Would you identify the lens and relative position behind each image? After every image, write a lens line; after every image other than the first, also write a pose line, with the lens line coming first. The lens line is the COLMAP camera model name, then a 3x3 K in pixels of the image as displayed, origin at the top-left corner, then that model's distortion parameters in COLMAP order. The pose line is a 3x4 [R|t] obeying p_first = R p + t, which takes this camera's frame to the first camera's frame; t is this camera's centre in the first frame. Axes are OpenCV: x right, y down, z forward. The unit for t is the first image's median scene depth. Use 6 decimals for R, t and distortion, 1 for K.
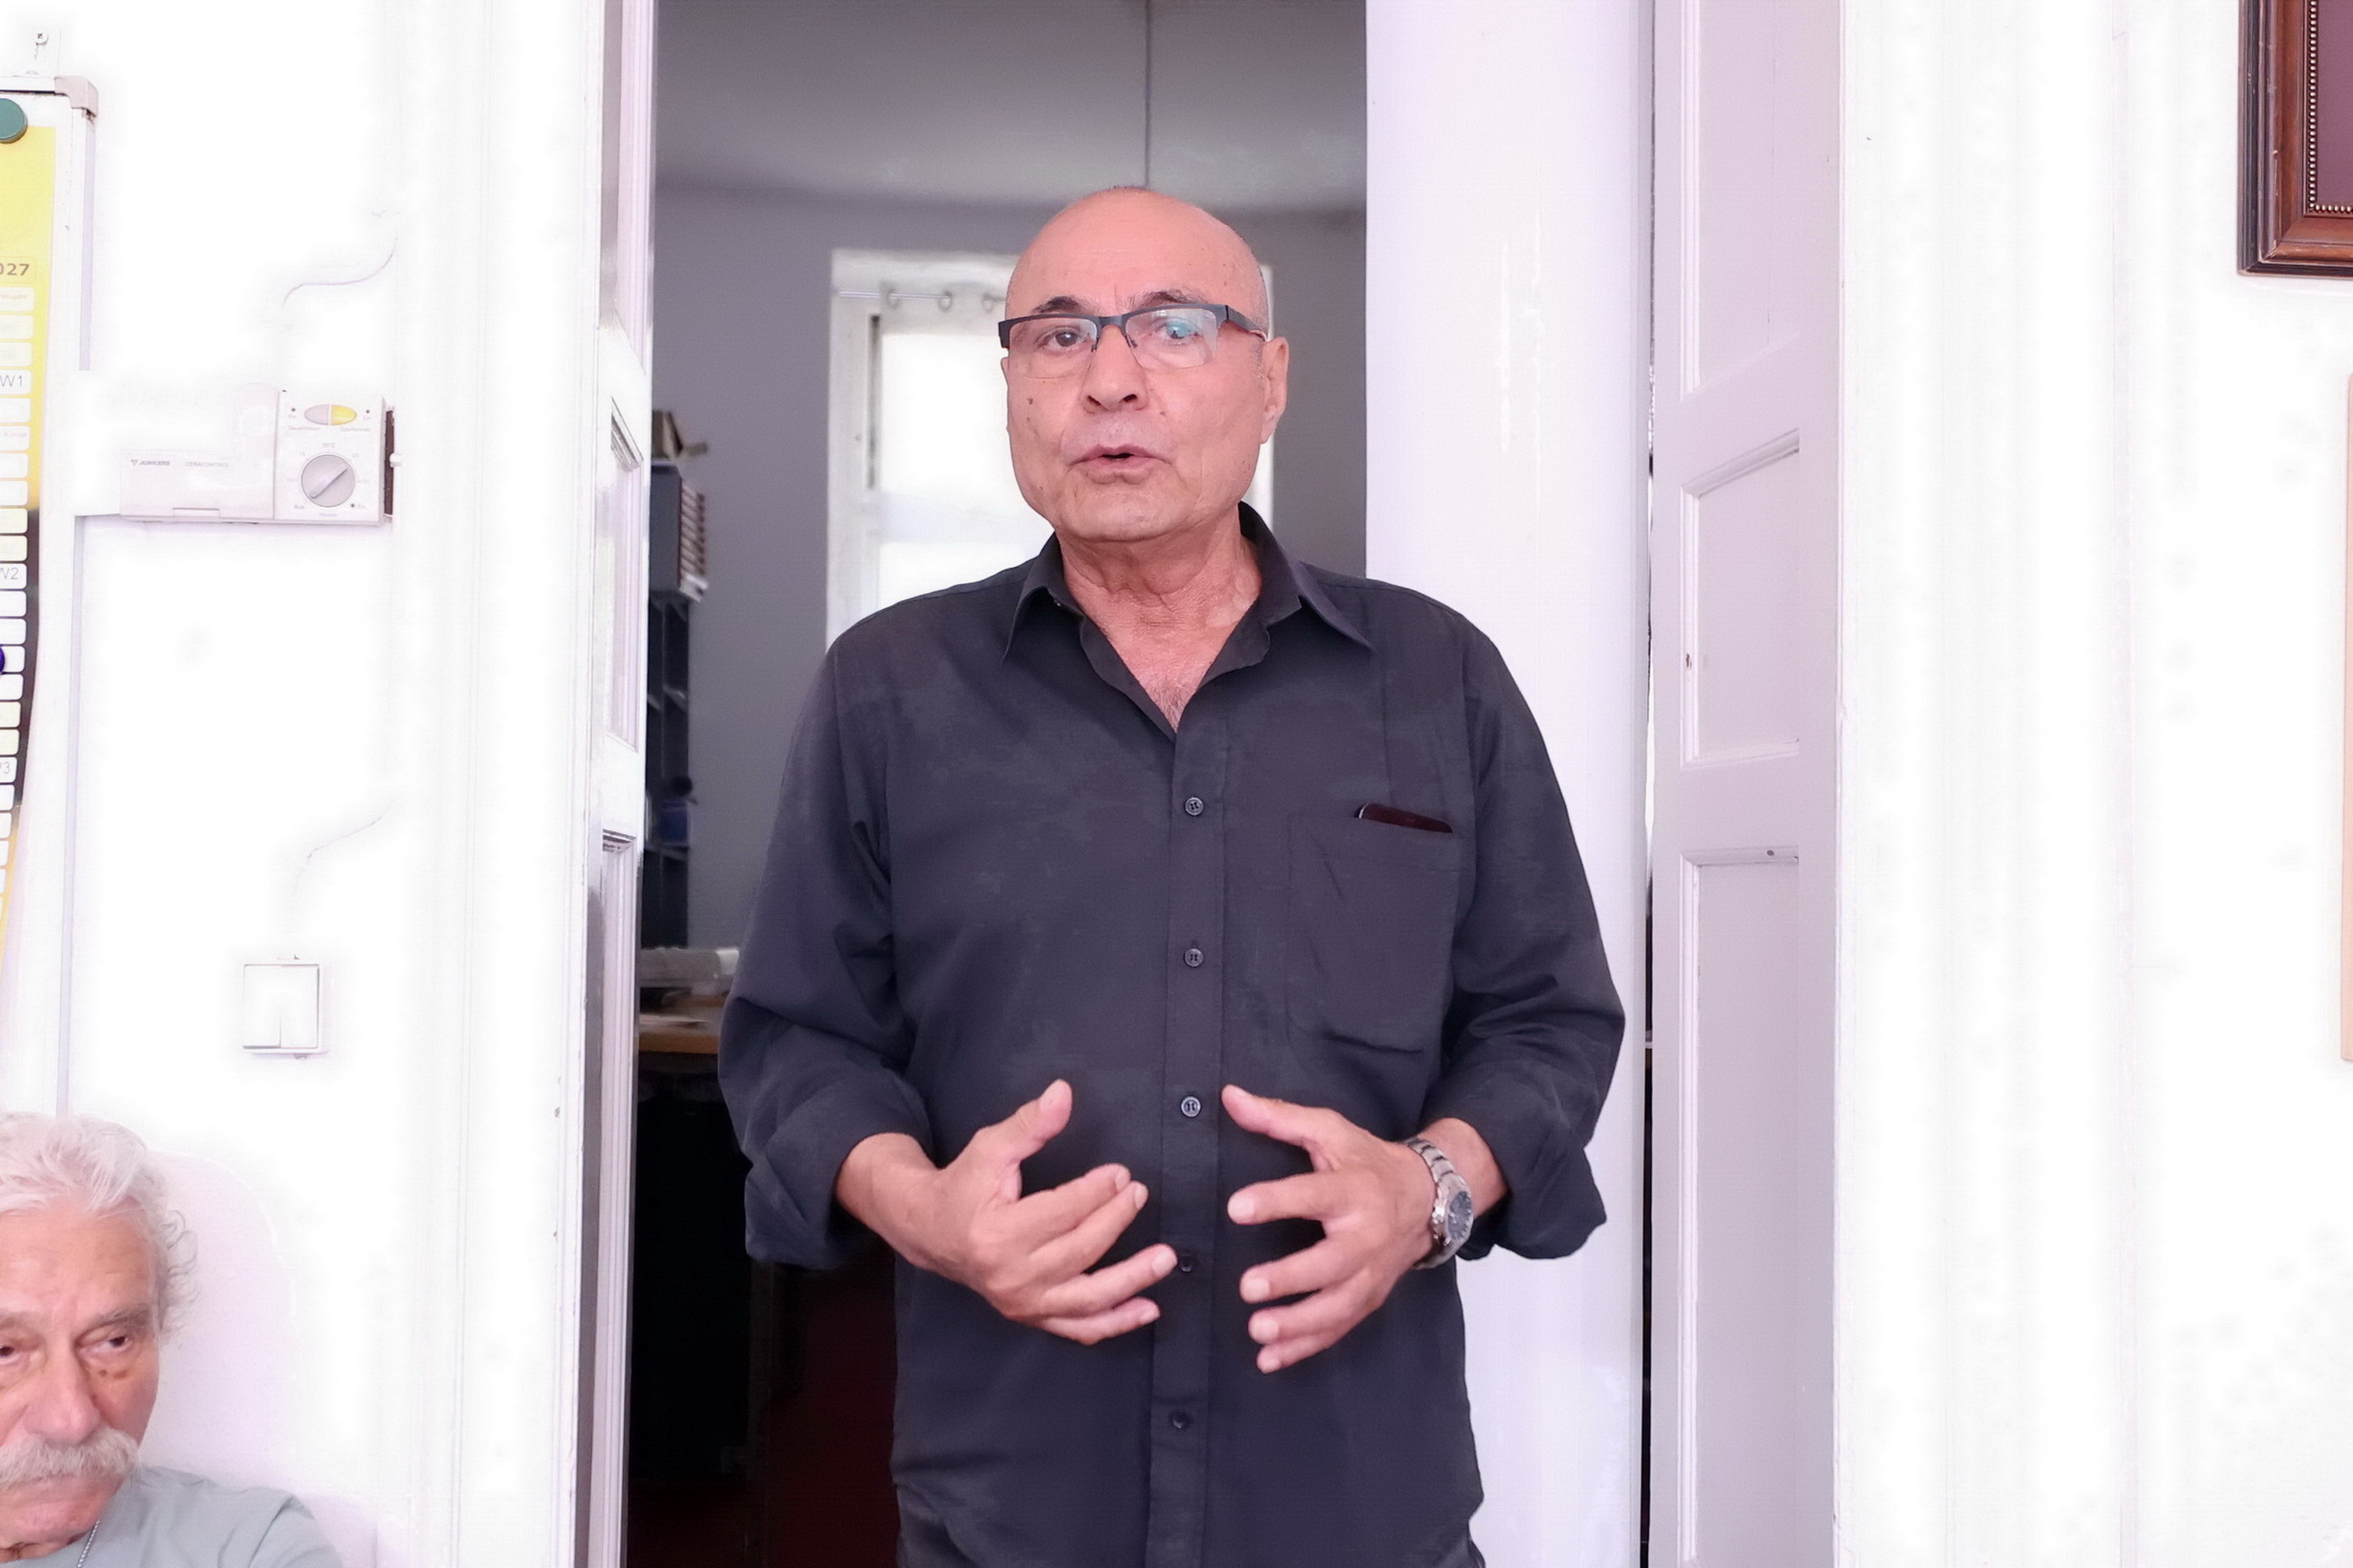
lens RADIAL K [[2827.0, 0, 1144.9], [0, 2827.0, 785.7], [0, 0, 1]] dist [0.006589, -0.001571]
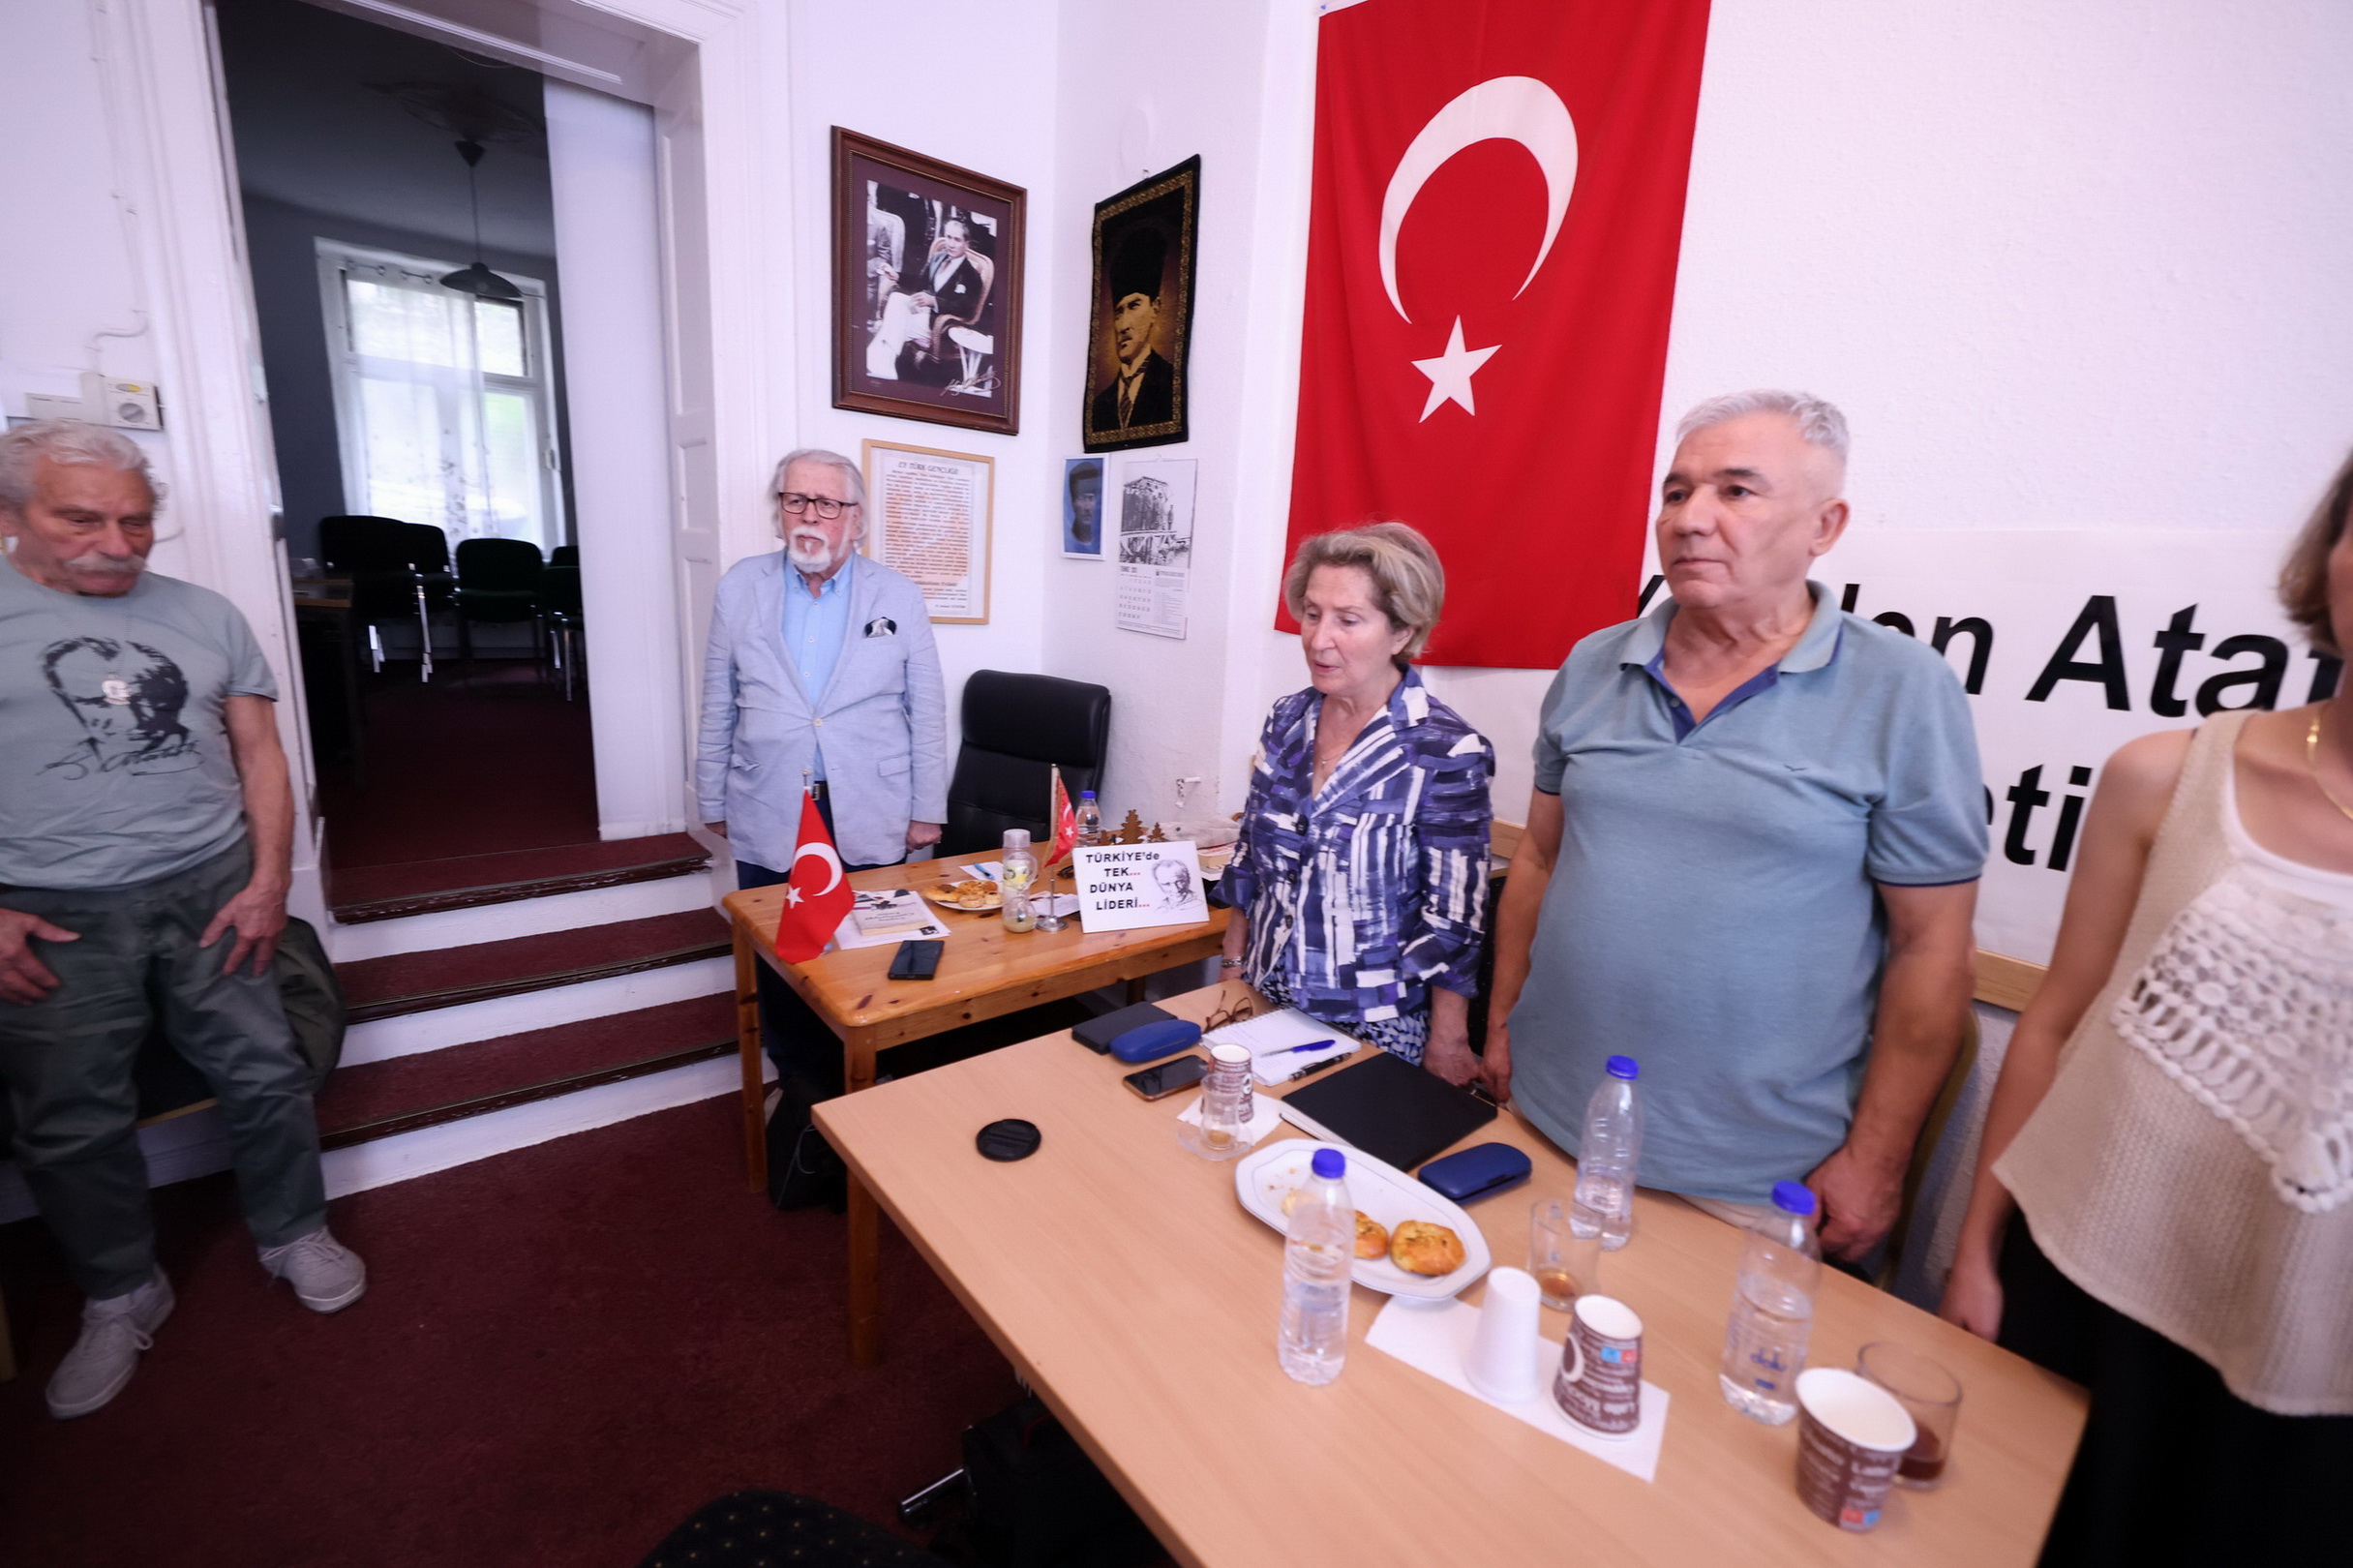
lens RADIAL K [[994.1, 0, 1164.8], [0, 994.1, 779.9], [0, 0, 1]] dist [0.001021, 0.000472]
pose [[0.844293, -0.079040, 0.530021, 0.022953], [-0.067552, 0.965475, 0.251584, -0.061517], [-0.531607, -0.248214, 0.809805, -0.379049]]
